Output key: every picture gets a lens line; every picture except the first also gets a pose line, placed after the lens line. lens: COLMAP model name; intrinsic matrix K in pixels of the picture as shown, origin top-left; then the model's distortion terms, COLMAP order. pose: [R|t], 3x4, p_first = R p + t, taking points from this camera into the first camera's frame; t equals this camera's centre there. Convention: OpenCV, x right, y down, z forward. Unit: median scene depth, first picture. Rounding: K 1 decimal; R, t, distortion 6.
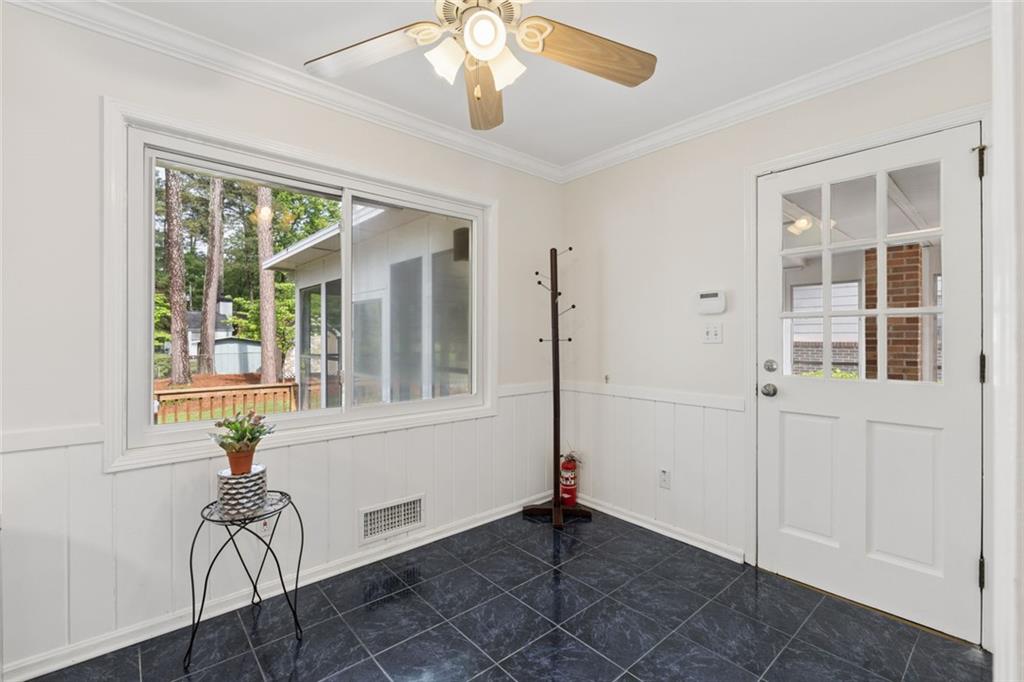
lens RADIAL K [[447.0, 0, 512.4], [0, 447.0, 336.9], [0, 0, 1]] dist [-0.005156, 0.000328]
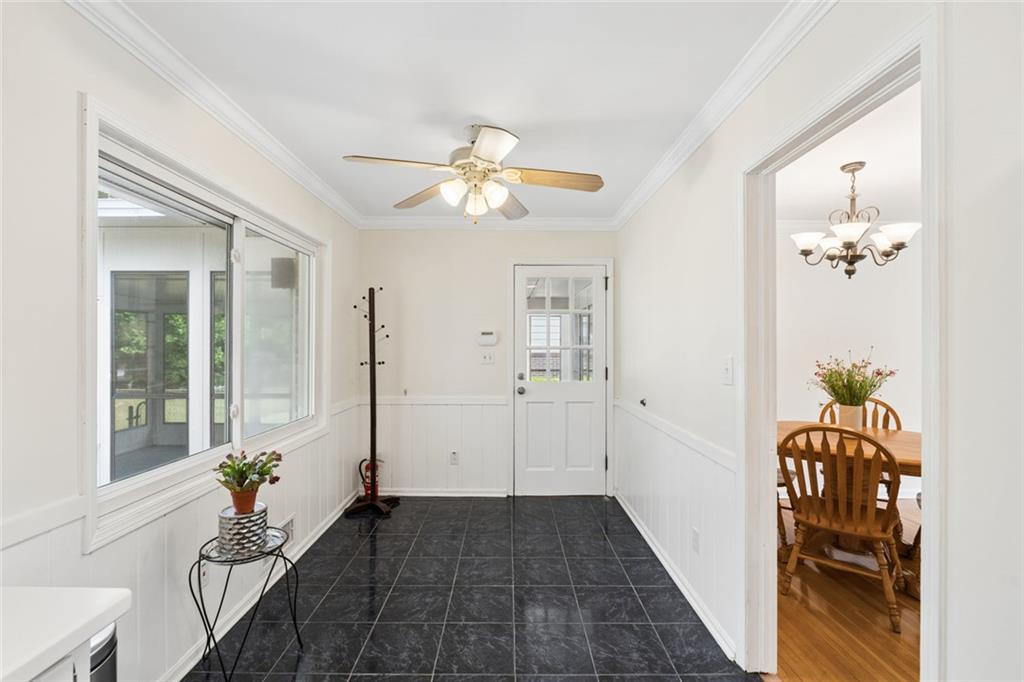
lens RADIAL K [[447.0, 0, 512.0], [0, 447.0, 343.6], [0, 0, 1]] dist [-0.005156, 0.000328]
pose [[0.651781, 0.002479, 0.758403, -0.661567], [-0.002201, 0.999997, -0.001377, -0.052661], [-0.758404, -0.000772, 0.651784, -0.086582]]
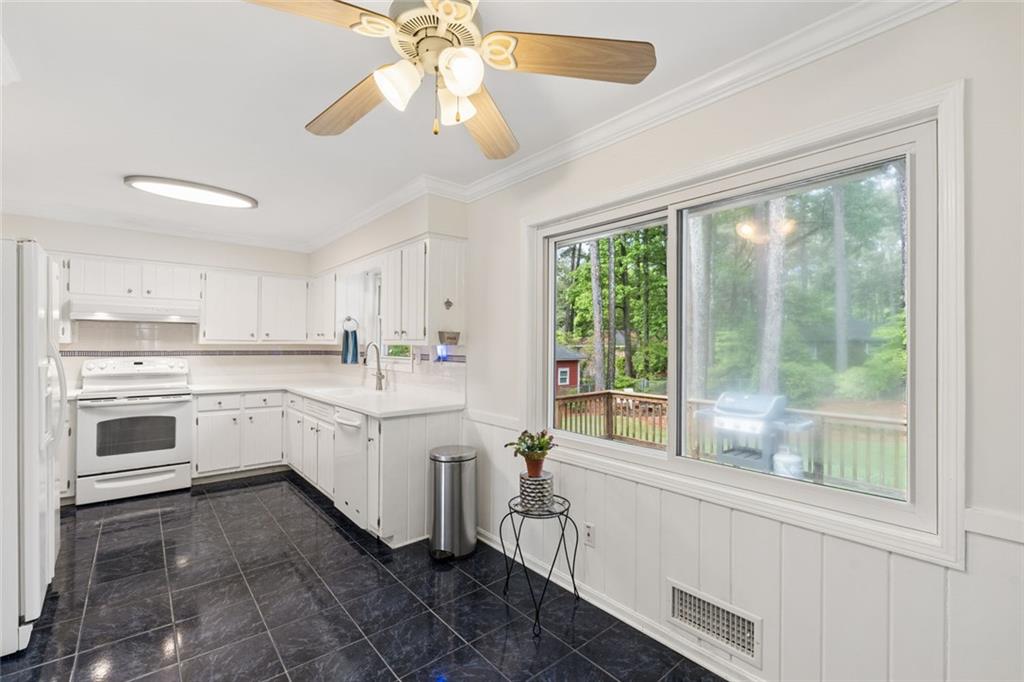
lens RADIAL K [[447.0, 0, 511.4], [0, 447.0, 343.6], [0, 0, 1]] dist [-0.005156, 0.000328]
pose [[-0.016847, -0.006670, -0.999836, 0.449293], [-0.006358, 0.999958, -0.006564, -0.046474], [0.999838, 0.006246, -0.016889, 0.621624]]
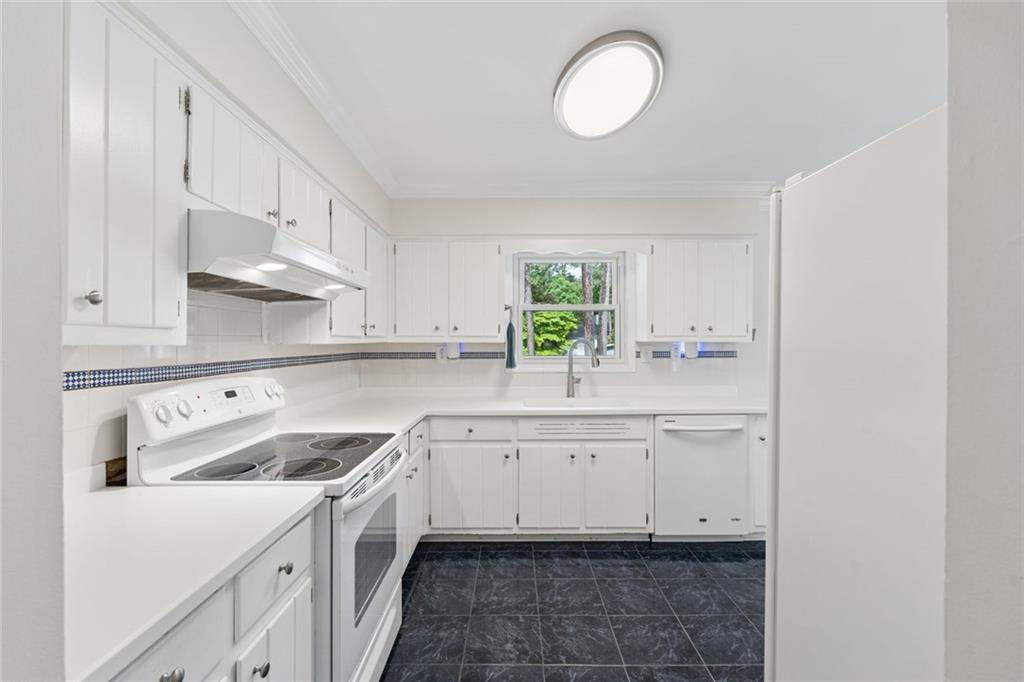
lens RADIAL K [[447.0, 0, 509.4], [0, 447.0, 343.1], [0, 0, 1]] dist [-0.005156, 0.000328]
pose [[0.751417, -0.004025, -0.659815, -0.398419], [0.005599, 0.999984, 0.000275, -0.048667], [0.659804, -0.003901, 0.751428, -0.960582]]
